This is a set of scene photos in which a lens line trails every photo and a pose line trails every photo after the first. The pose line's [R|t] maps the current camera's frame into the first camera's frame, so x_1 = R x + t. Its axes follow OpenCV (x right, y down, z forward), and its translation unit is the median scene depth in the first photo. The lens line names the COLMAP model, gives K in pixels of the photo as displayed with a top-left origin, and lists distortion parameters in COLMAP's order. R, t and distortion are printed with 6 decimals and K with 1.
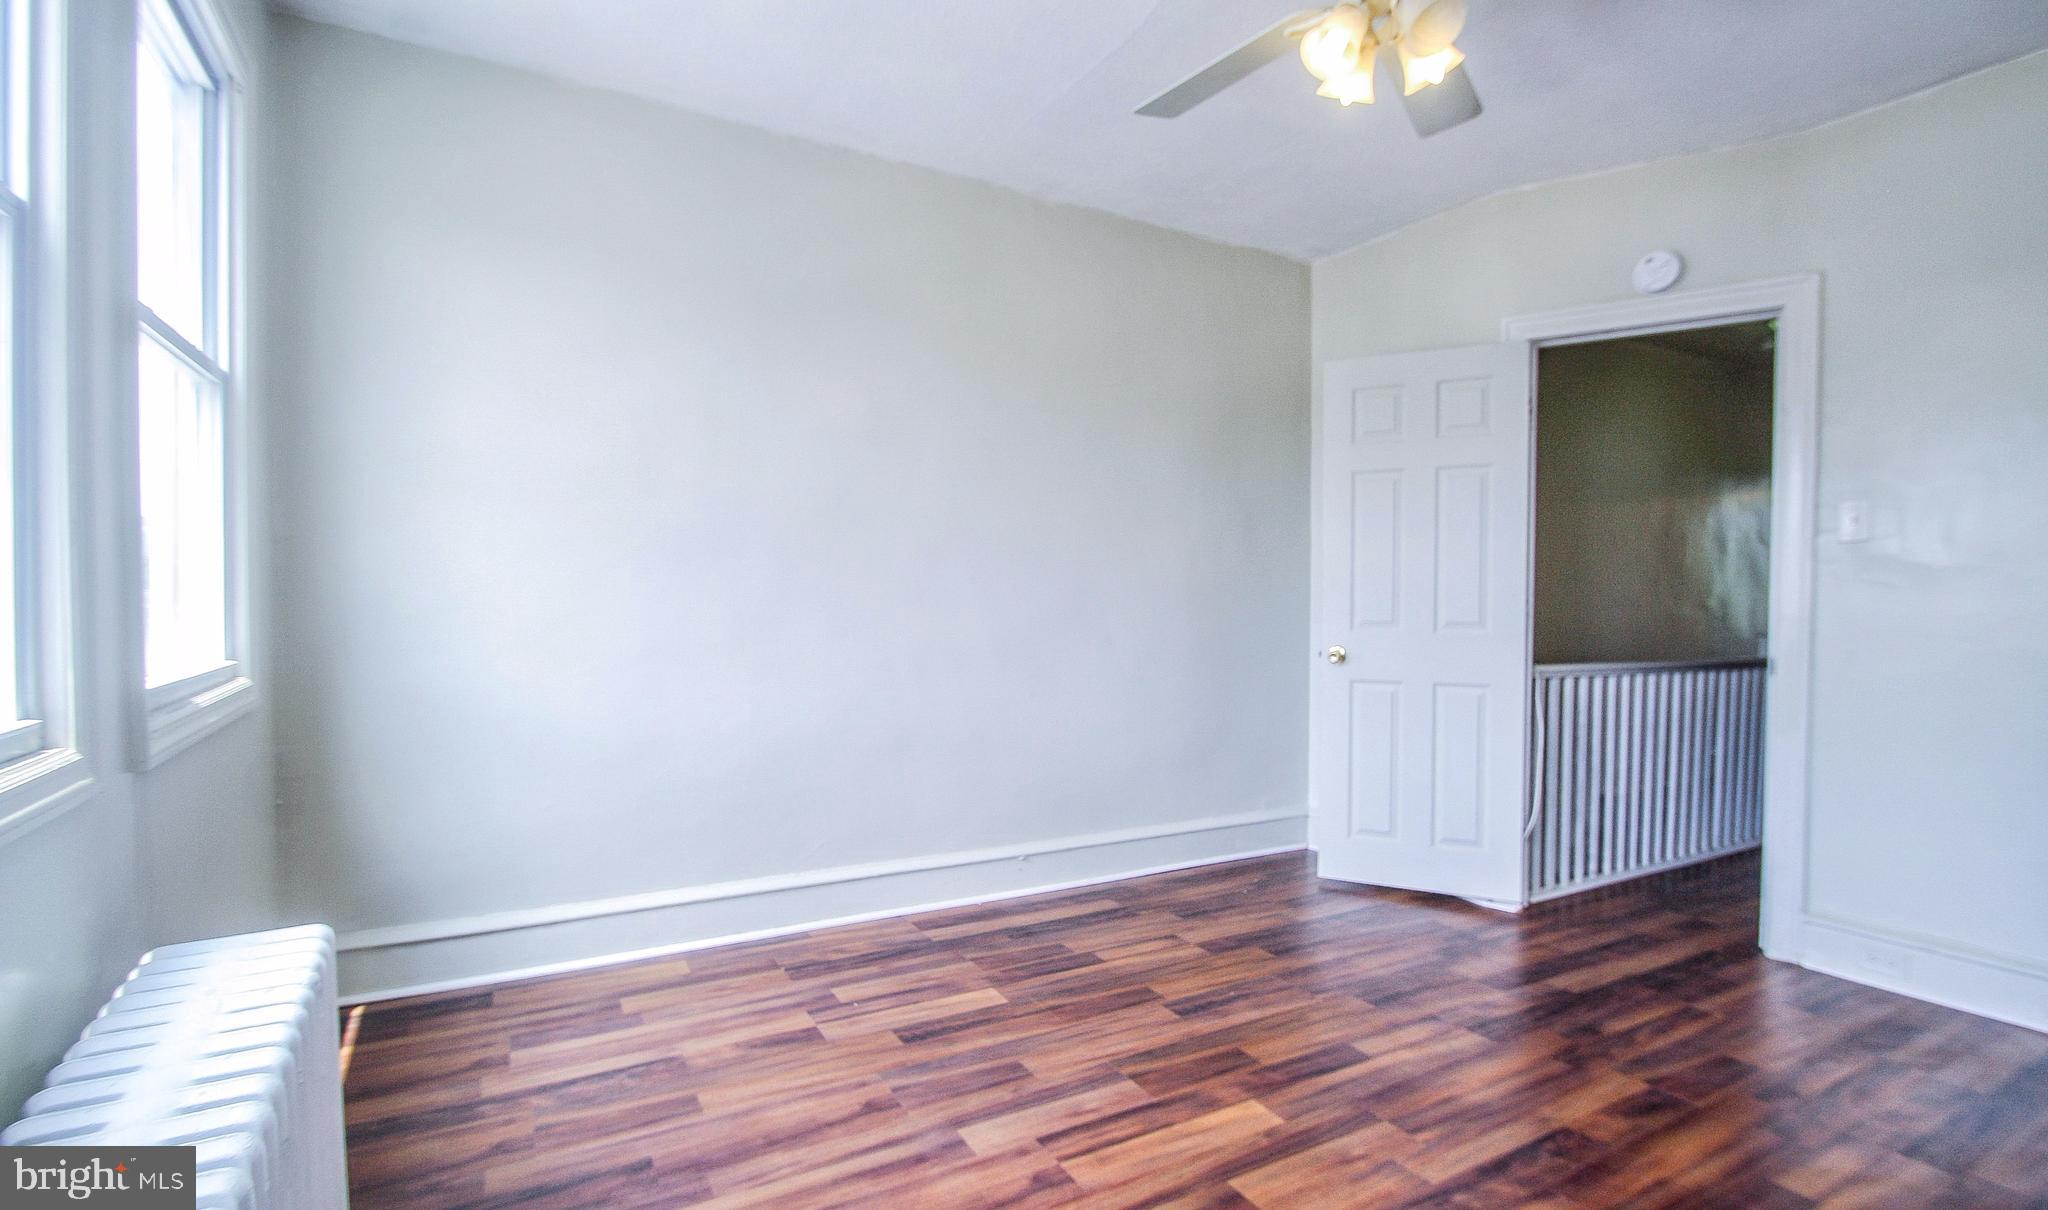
lens RADIAL K [[977.1, 0, 1074.6], [0, 977.1, 636.1], [0, 0, 1]] dist [-0.002518, -0.000445]
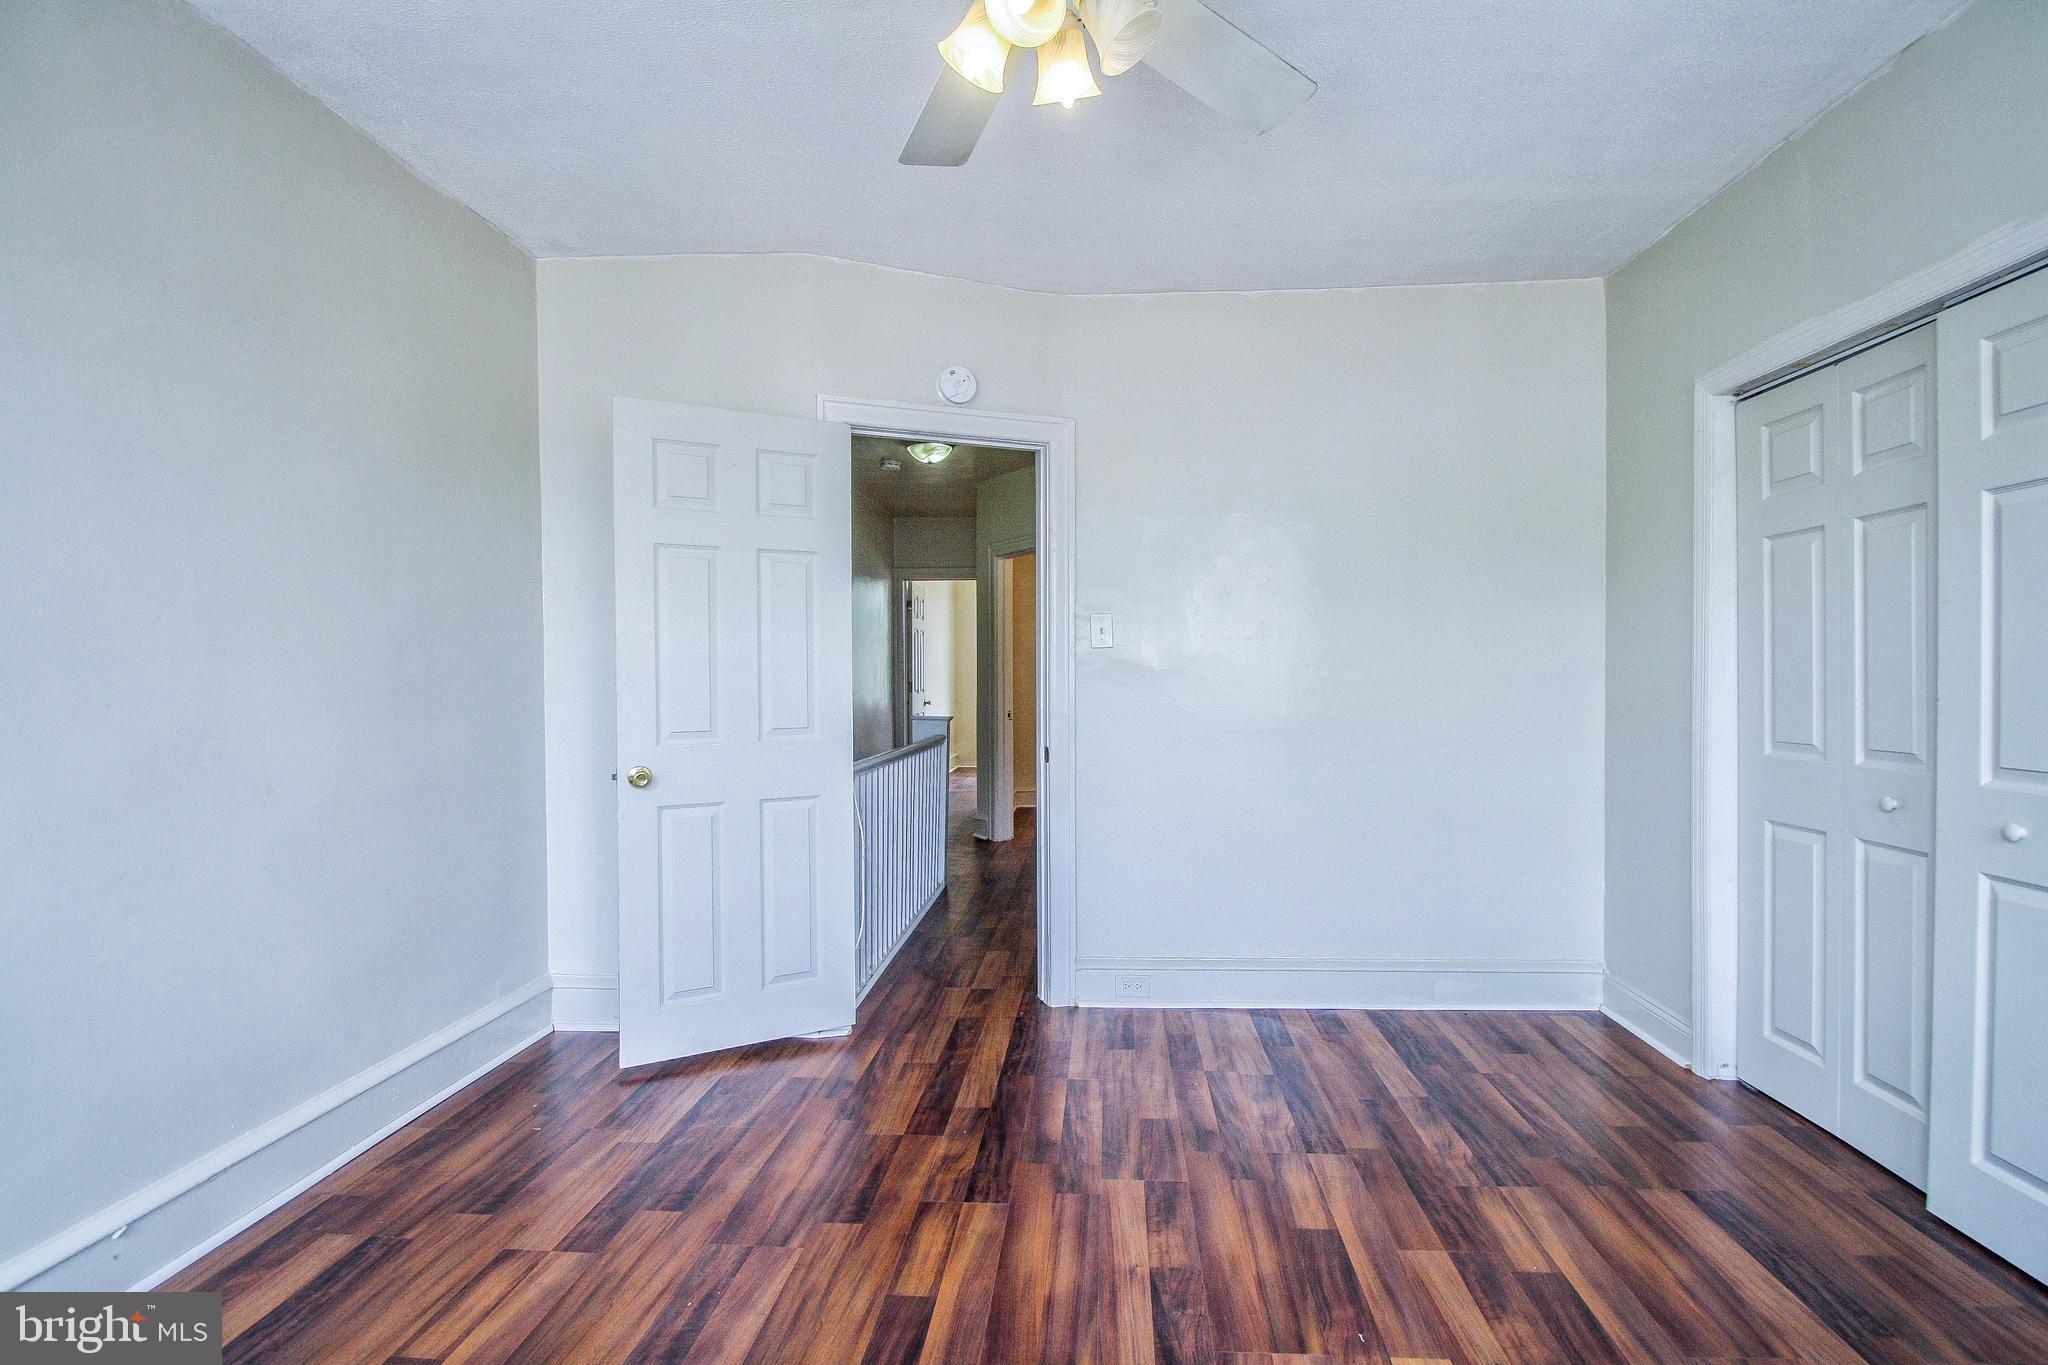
lens RADIAL K [[956.0, 0, 1061.5], [0, 956.0, 687.7], [0, 0, 1]] dist [0.008417, -0.016985]
pose [[0.558999, -0.020466, 0.828916, -0.229082], [0.037629, 0.999292, -0.000704, -0.049719], [-0.828314, 0.031585, 0.559373, 0.392778]]
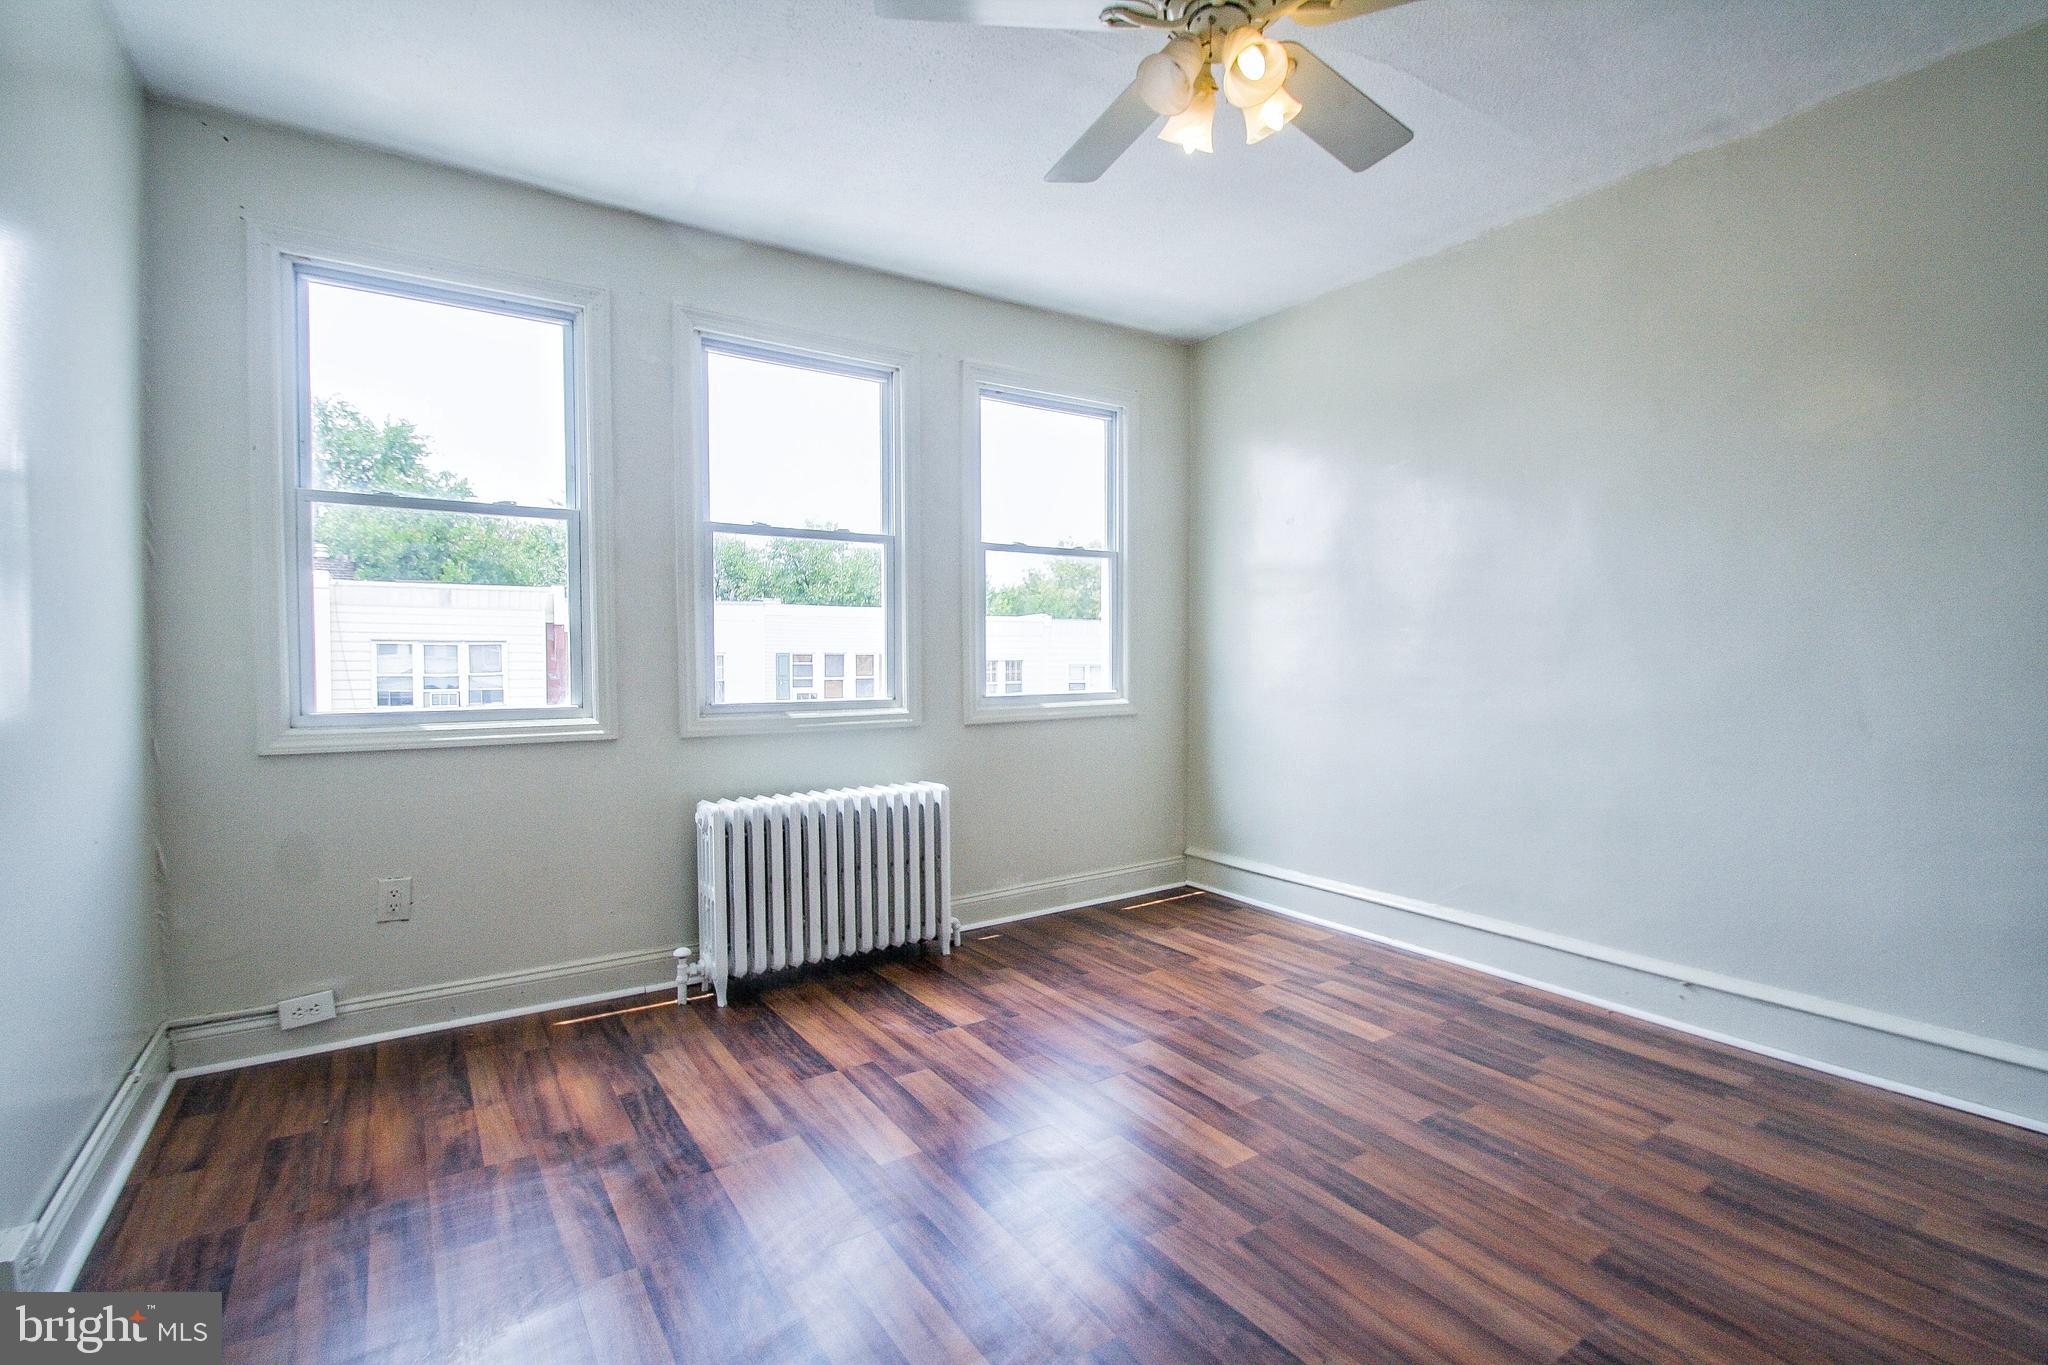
lens RADIAL K [[982.0, 0, 1060.8], [0, 982.0, 686.6], [0, 0, 1]] dist [0.000452, -0.010263]
pose [[0.055118, 0.024445, -0.998181, 0.909581], [-0.035702, 0.999109, 0.022497, -0.020868], [0.997841, 0.034397, 0.055941, 0.555397]]
